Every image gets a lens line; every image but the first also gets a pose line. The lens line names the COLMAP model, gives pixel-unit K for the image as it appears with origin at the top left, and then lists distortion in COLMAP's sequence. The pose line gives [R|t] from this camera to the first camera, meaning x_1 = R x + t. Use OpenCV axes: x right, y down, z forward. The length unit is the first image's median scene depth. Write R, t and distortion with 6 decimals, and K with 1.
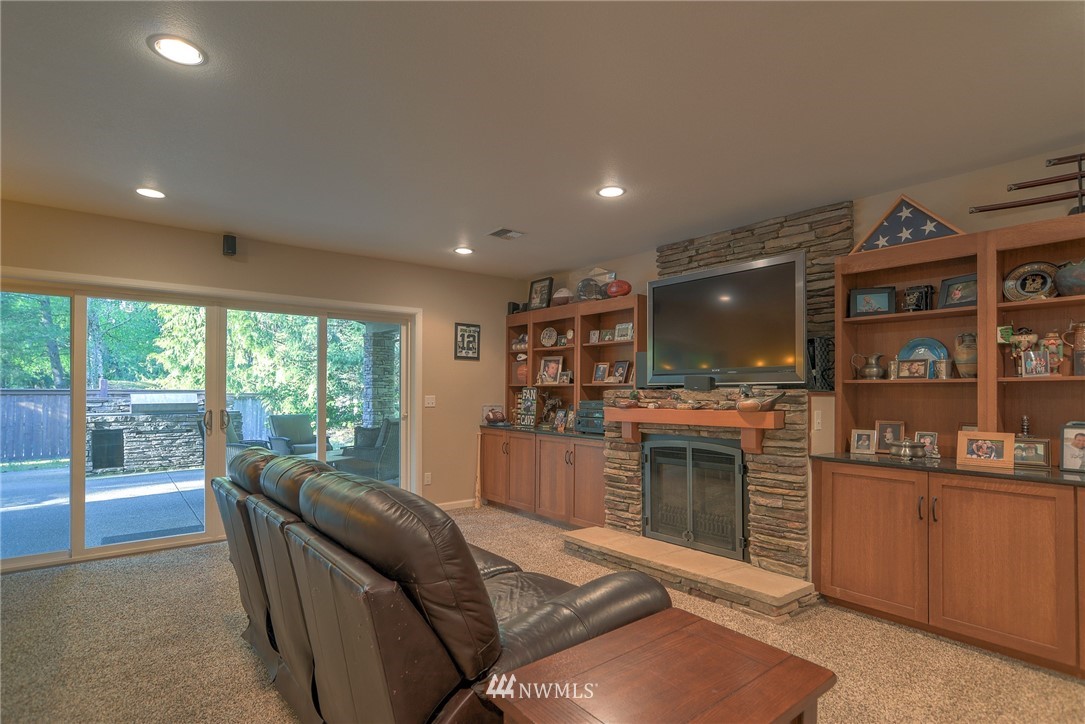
lens RADIAL K [[551.8, 0, 549.1], [0, 551.8, 388.1], [0, 0, 1]] dist [-0.002622, 0.005304]
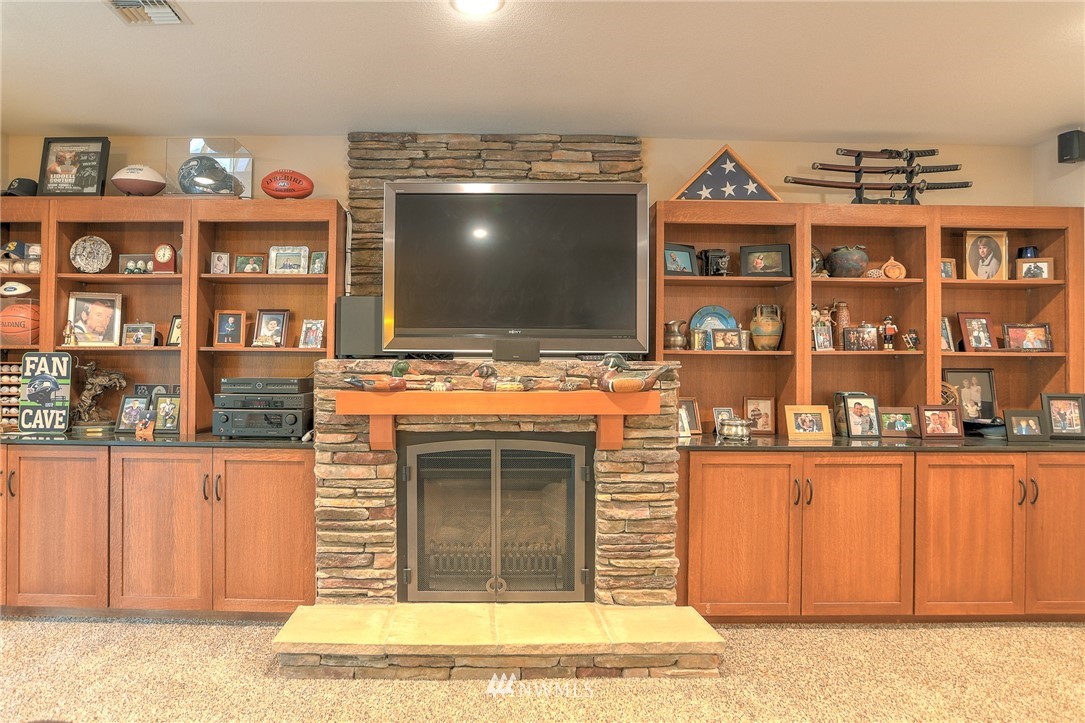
lens RADIAL K [[645.7, 0, 543.0], [0, 645.7, 362.7], [0, 0, 1]] dist [-0.039670, 0.005441]
pose [[0.630558, 0.001690, 0.776140, -0.300647], [-0.010283, 0.999928, 0.006177, 0.000419], [-0.776074, -0.011876, 0.630530, 0.478430]]
